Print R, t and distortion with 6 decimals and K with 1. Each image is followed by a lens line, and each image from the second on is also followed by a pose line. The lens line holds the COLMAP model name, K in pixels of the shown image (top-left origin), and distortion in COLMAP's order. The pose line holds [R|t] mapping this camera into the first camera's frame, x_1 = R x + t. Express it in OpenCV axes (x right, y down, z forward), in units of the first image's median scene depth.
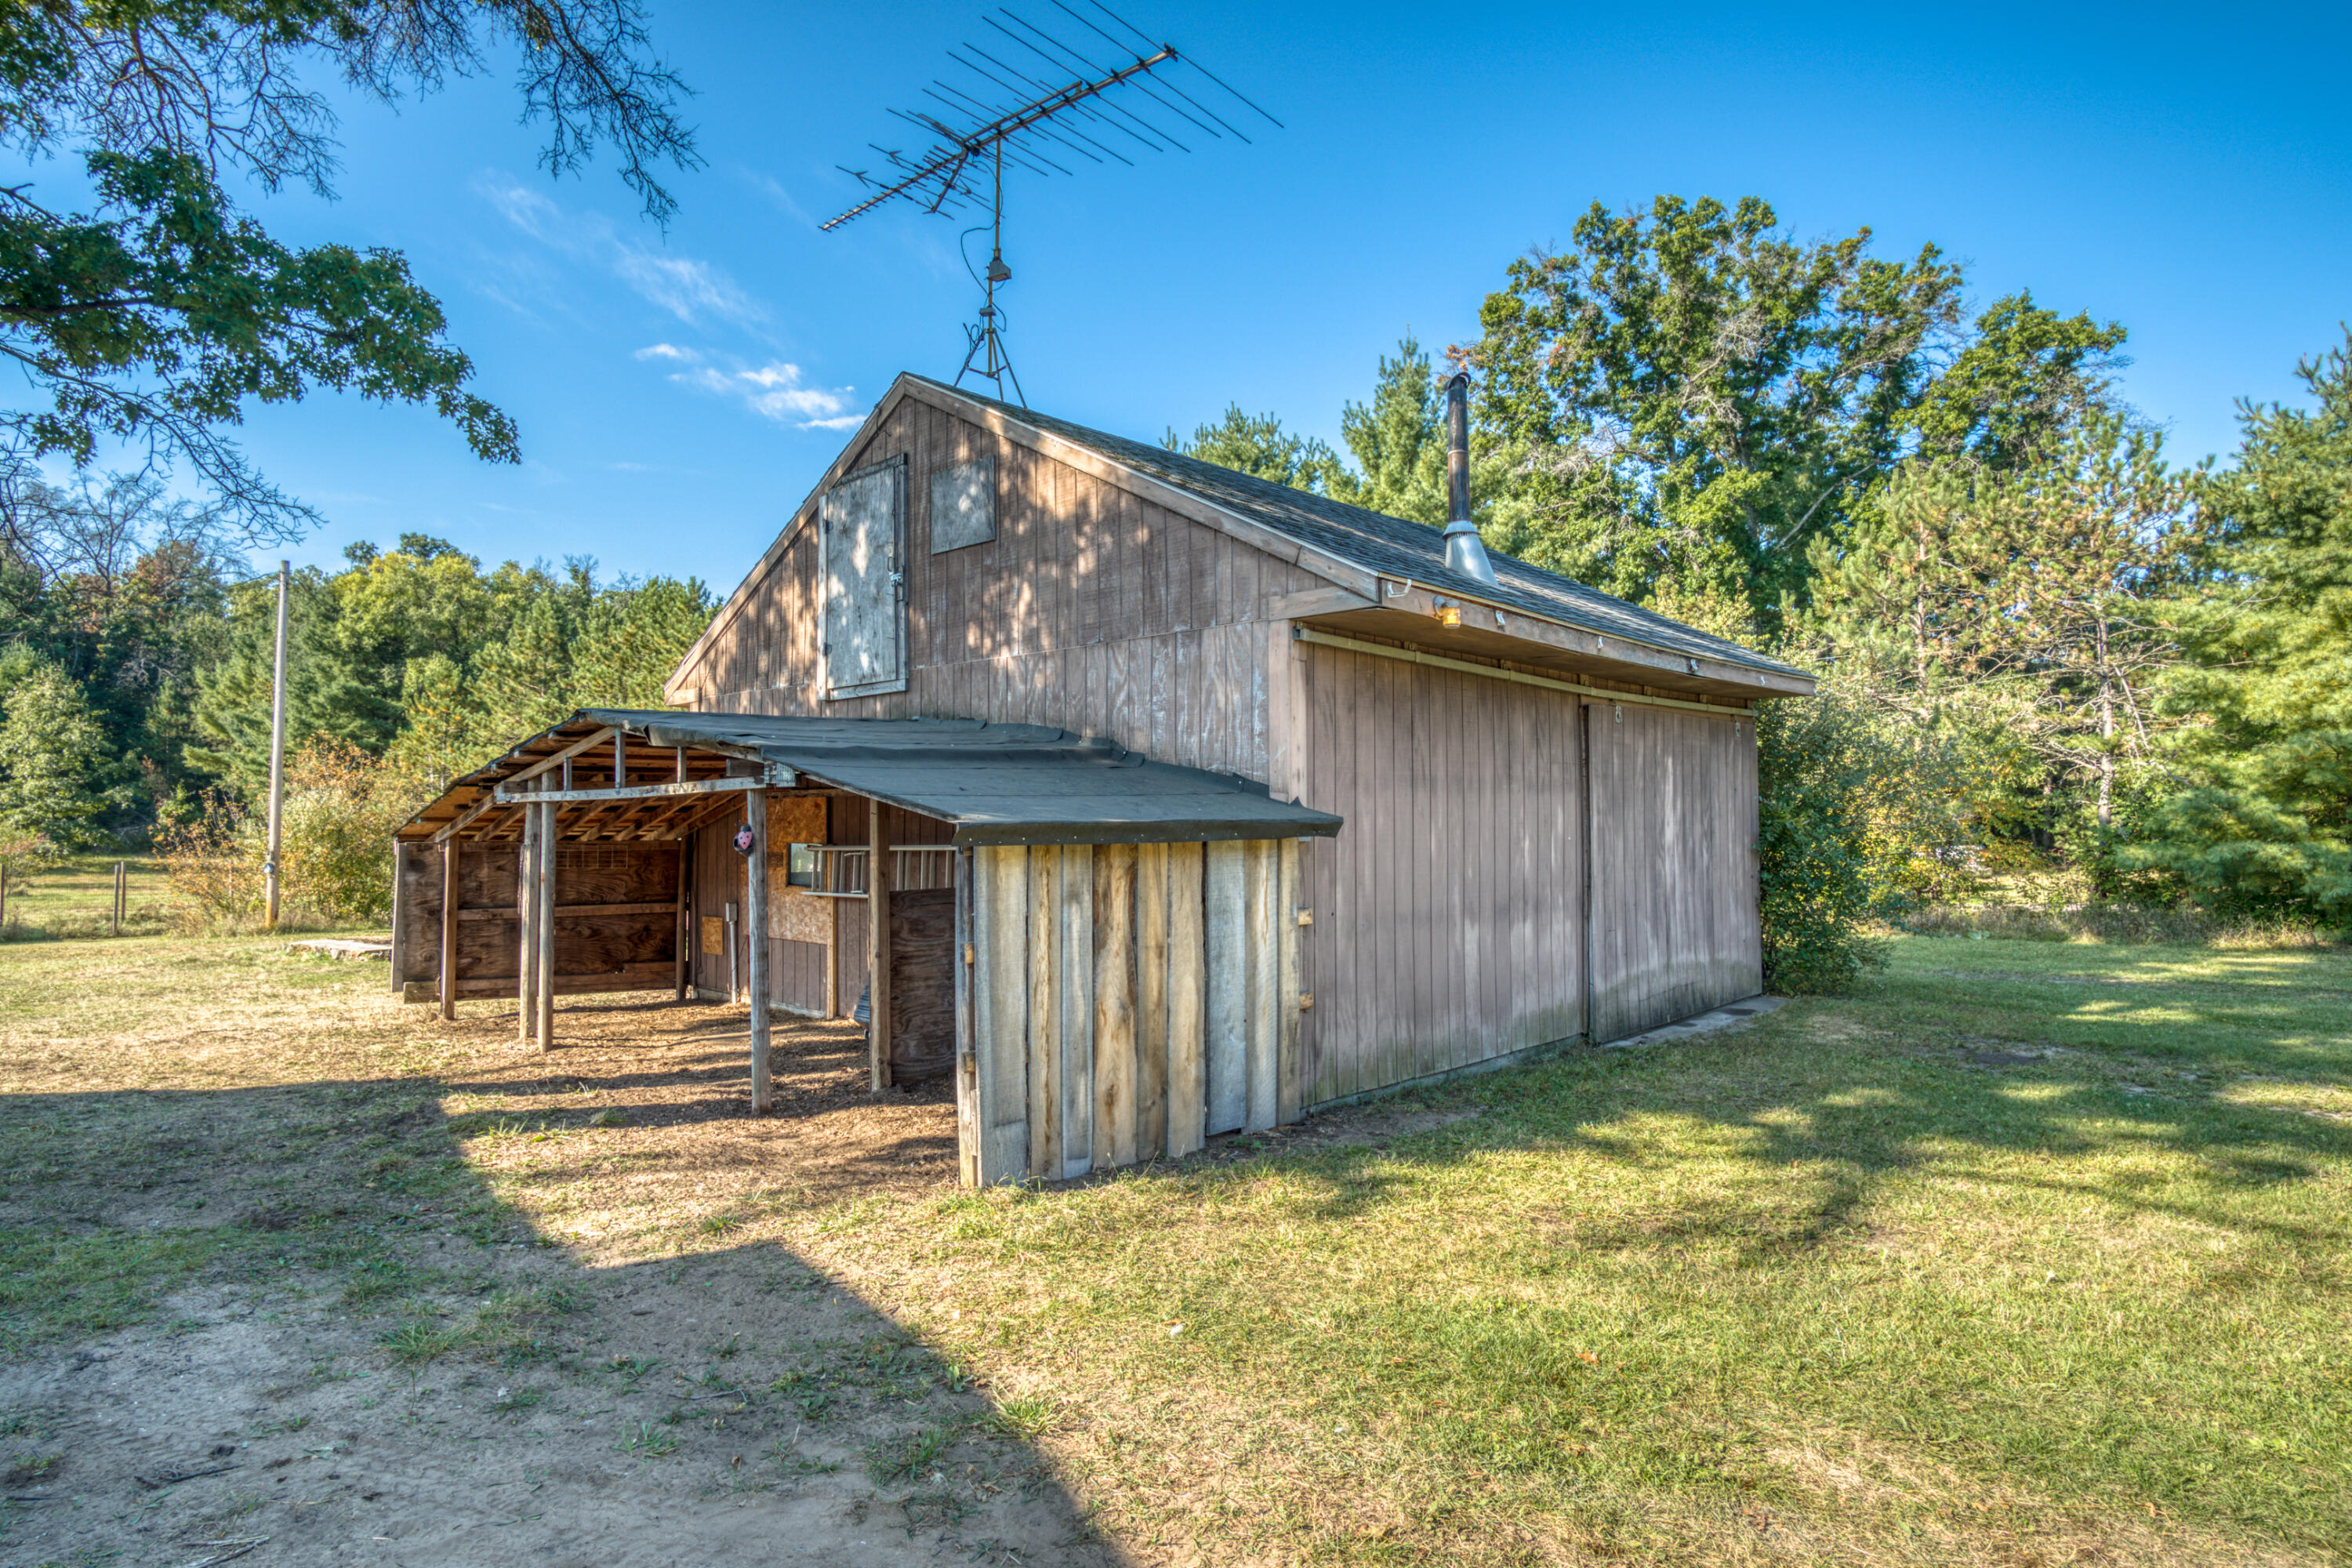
lens RADIAL K [[1262.3, 0, 1161.3], [0, 1262.3, 783.4], [0, 0, 1]] dist [-0.032097, 0.006378]
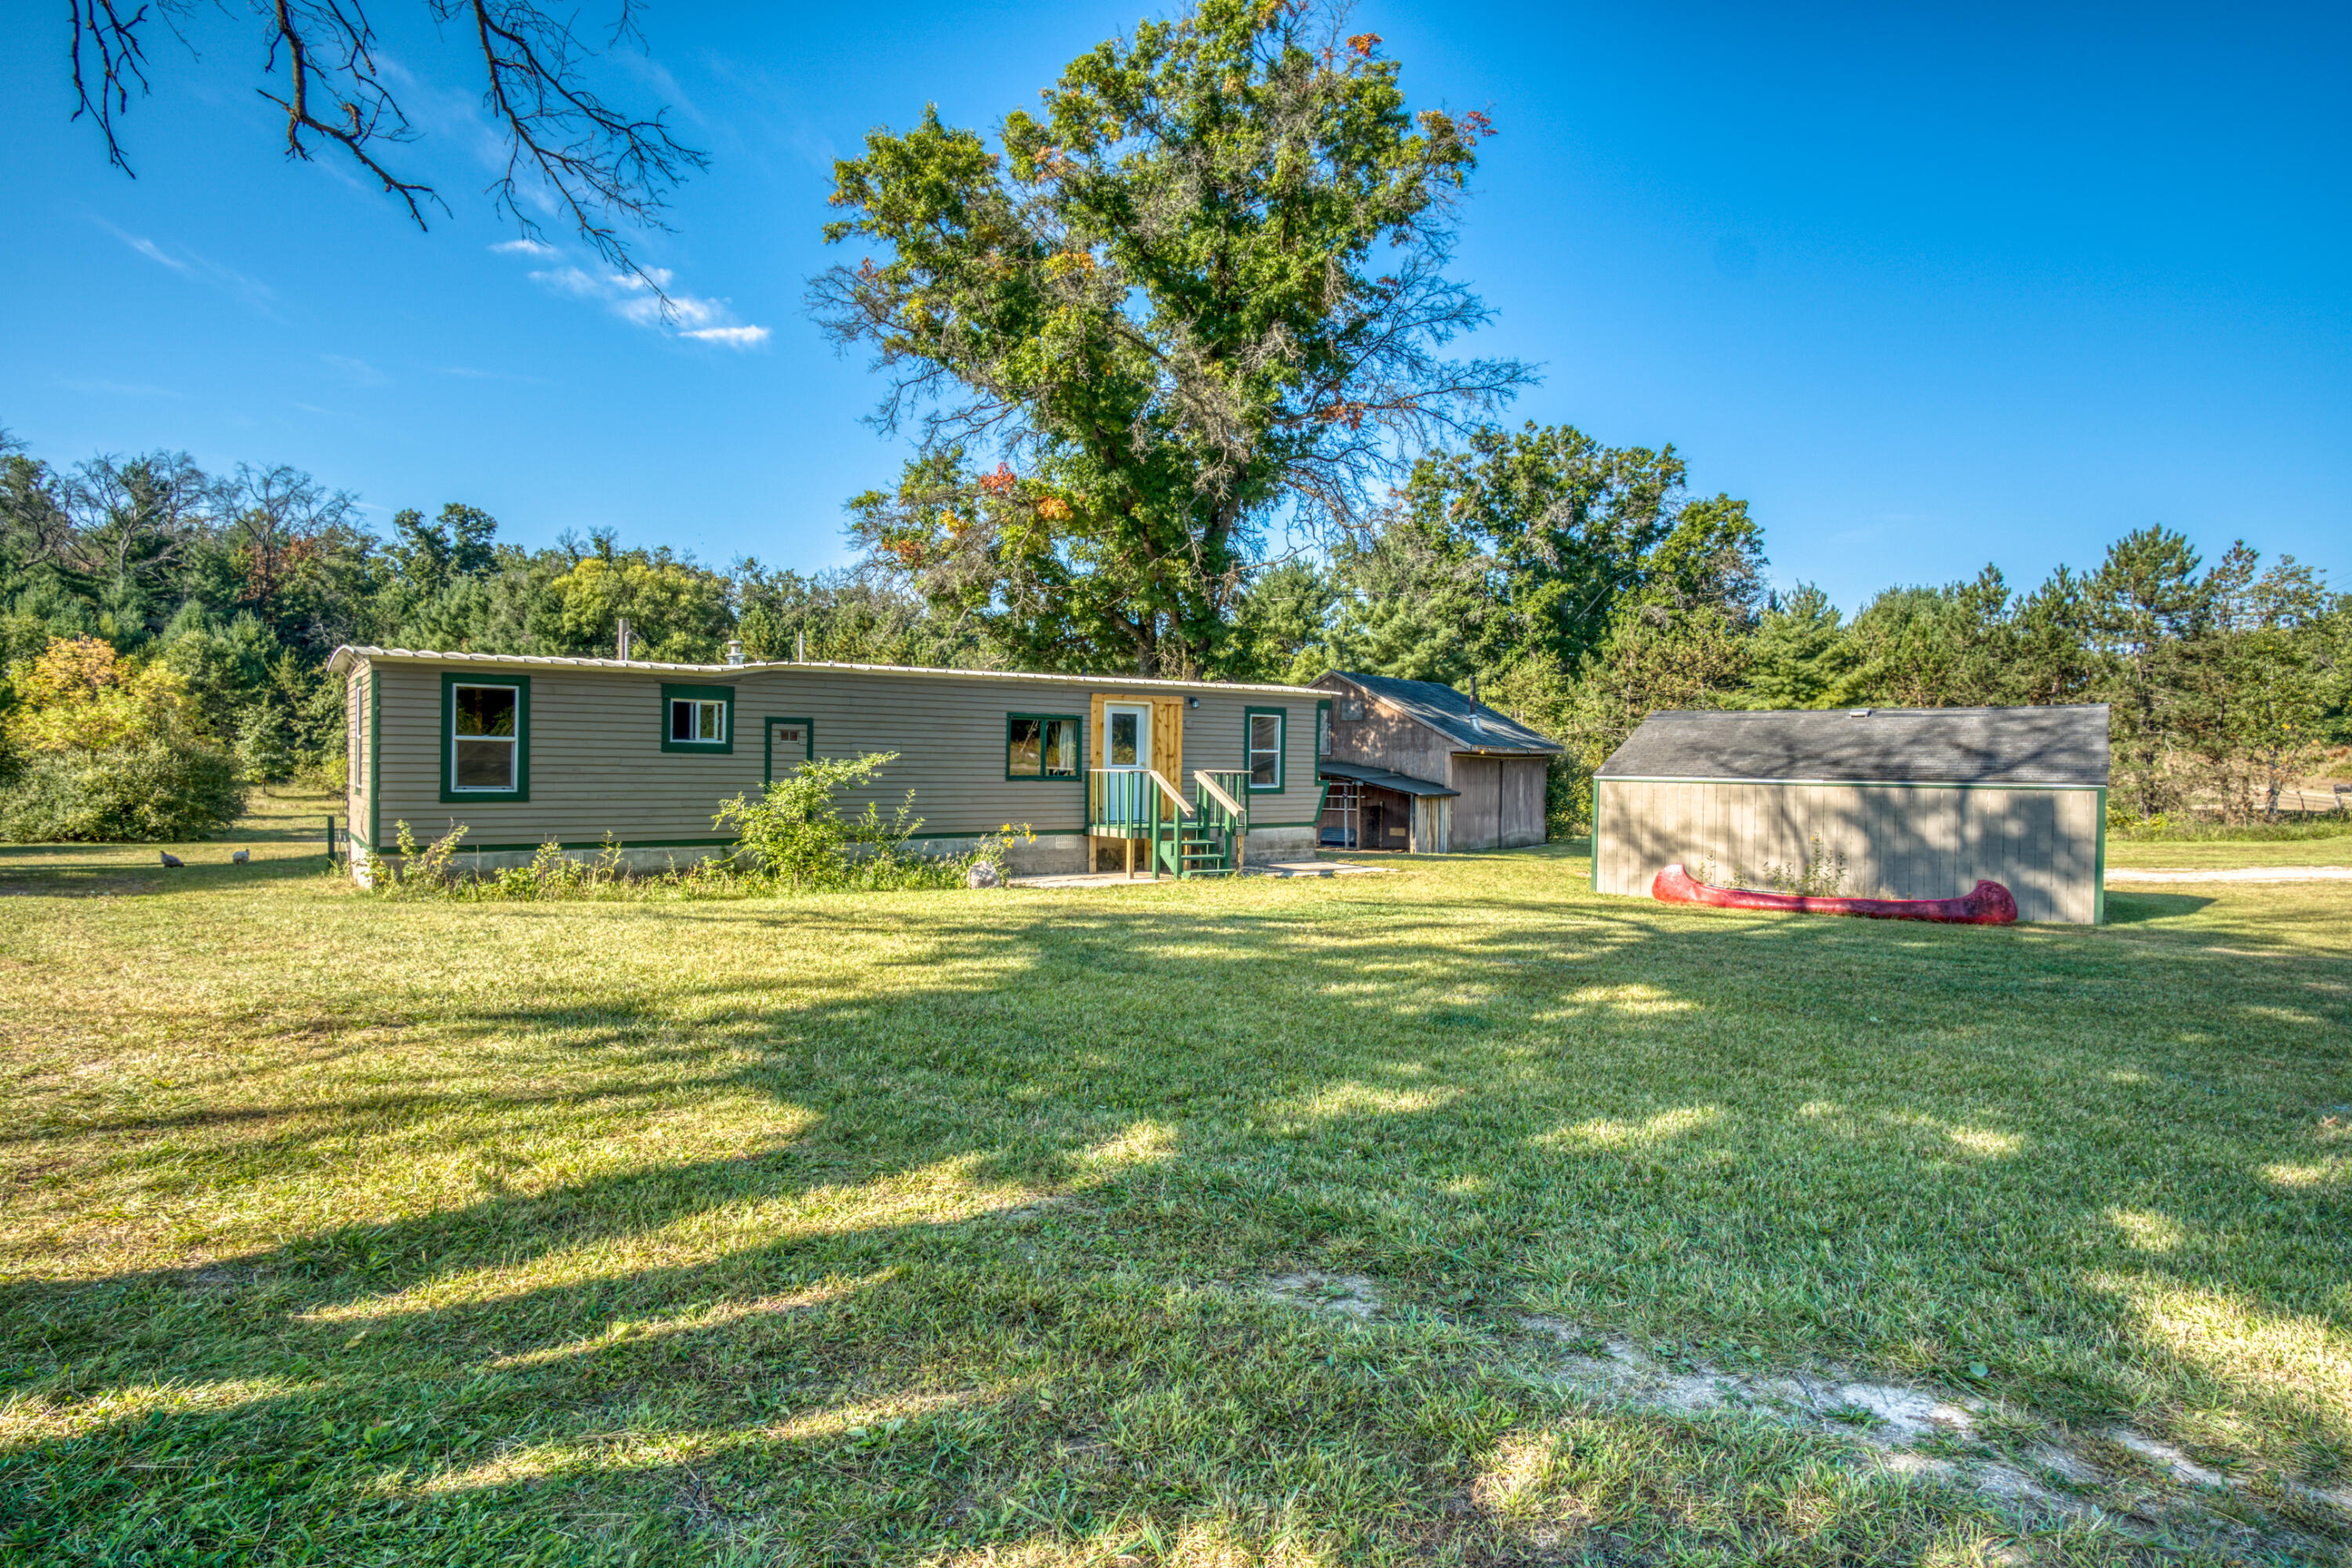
lens RADIAL K [[1262.3, 0, 1171.2], [0, 1262.3, 784.8], [0, 0, 1]] dist [-0.032097, 0.006378]
pose [[0.991271, 0.013200, 0.131179, -0.307431], [-0.019825, 0.998586, 0.049331, -0.042120], [-0.130342, -0.051501, 0.990131, -0.705146]]
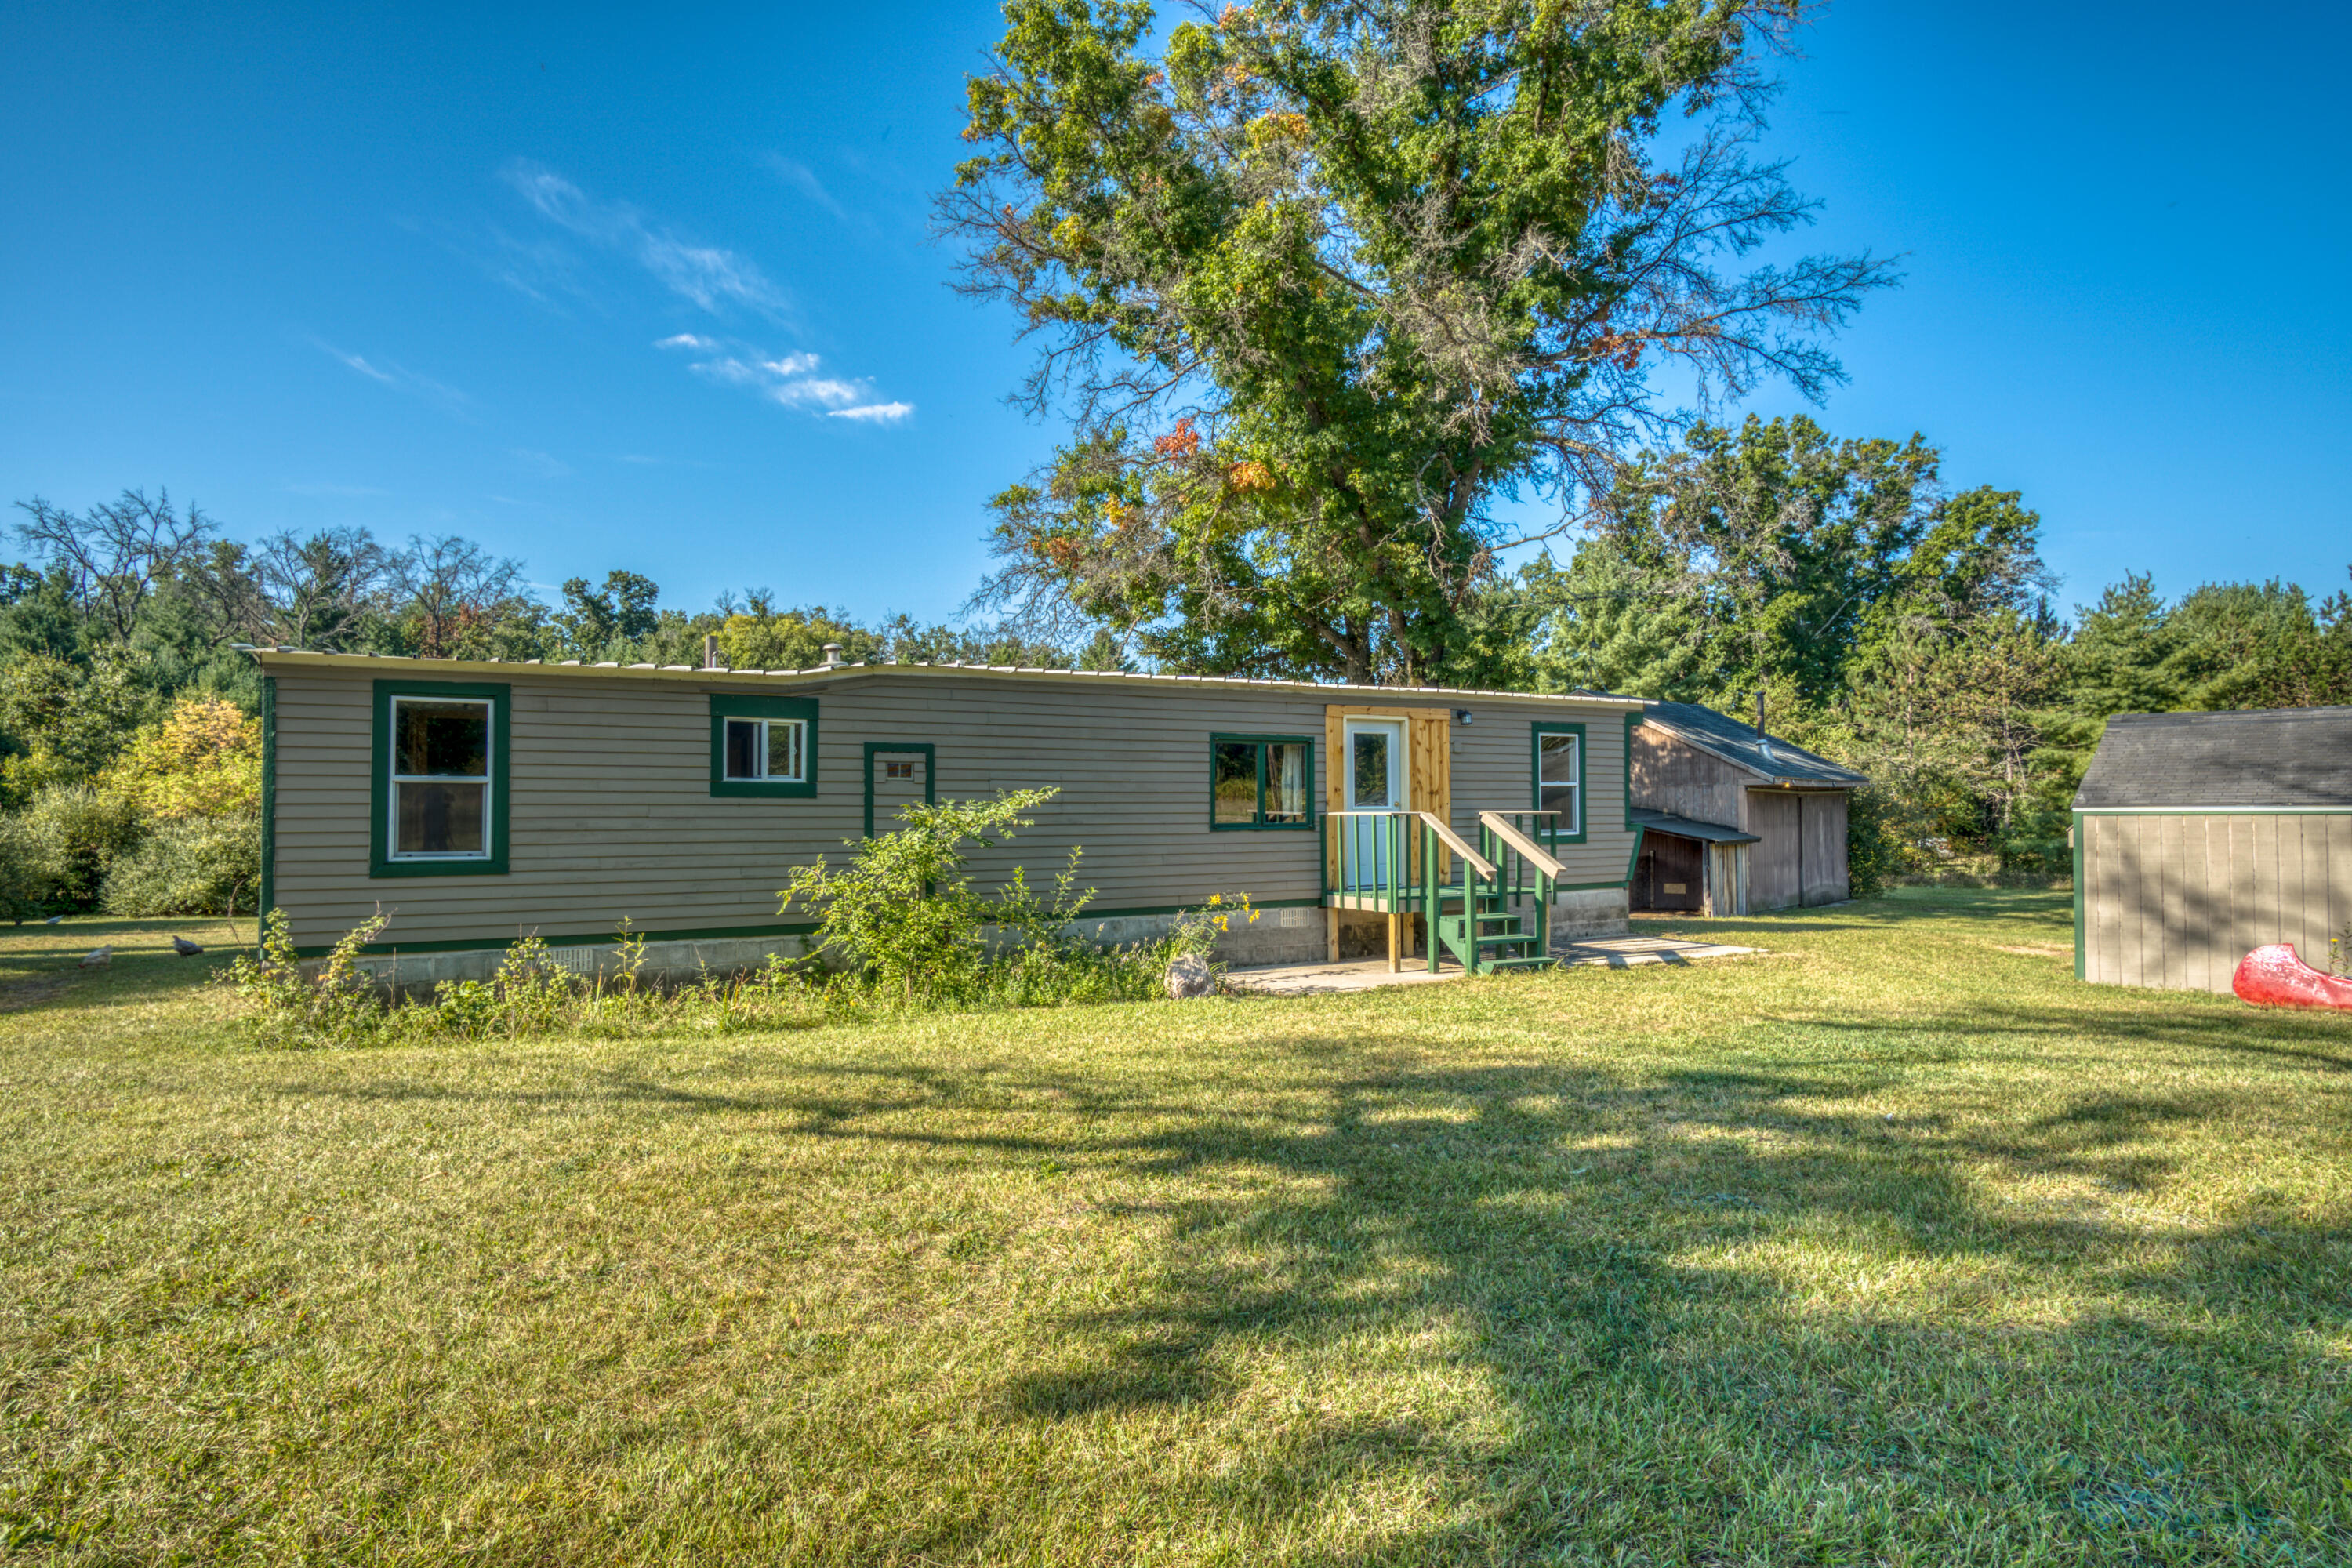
lens RADIAL K [[1262.3, 0, 1168.7], [0, 1262.3, 785.5], [0, 0, 1]] dist [-0.032097, 0.006378]
pose [[0.999934, -0.003531, 0.010903, -0.323466], [0.003429, 0.999950, 0.009349, -0.032747], [-0.010935, -0.009311, 0.999897, -0.532388]]
